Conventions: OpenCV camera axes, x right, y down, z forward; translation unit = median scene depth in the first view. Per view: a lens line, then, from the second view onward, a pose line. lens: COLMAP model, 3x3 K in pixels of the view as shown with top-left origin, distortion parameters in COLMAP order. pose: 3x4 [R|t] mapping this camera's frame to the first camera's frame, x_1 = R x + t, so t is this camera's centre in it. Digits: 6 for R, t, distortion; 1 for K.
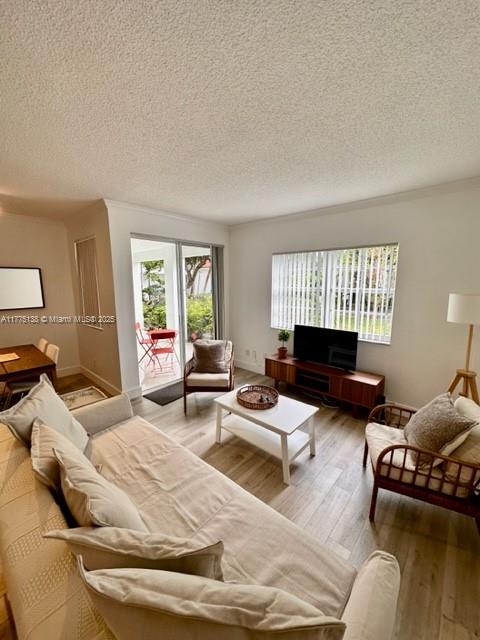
lens RADIAL K [[256.1, 0, 240.3], [0, 256.1, 316.5], [0, 0, 1]] dist [0.000553, 0.000676]
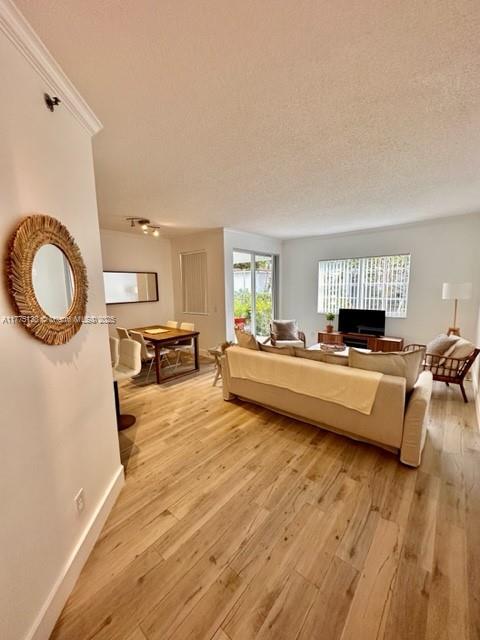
lens RADIAL K [[256.1, 0, 241.3], [0, 256.1, 316.0], [0, 0, 1]] dist [0.000553, 0.000676]
pose [[0.999467, -0.016742, 0.028015, -0.423851], [0.017298, 0.999656, -0.019715, 0.101149], [-0.027675, 0.020189, 0.999413, -0.486121]]
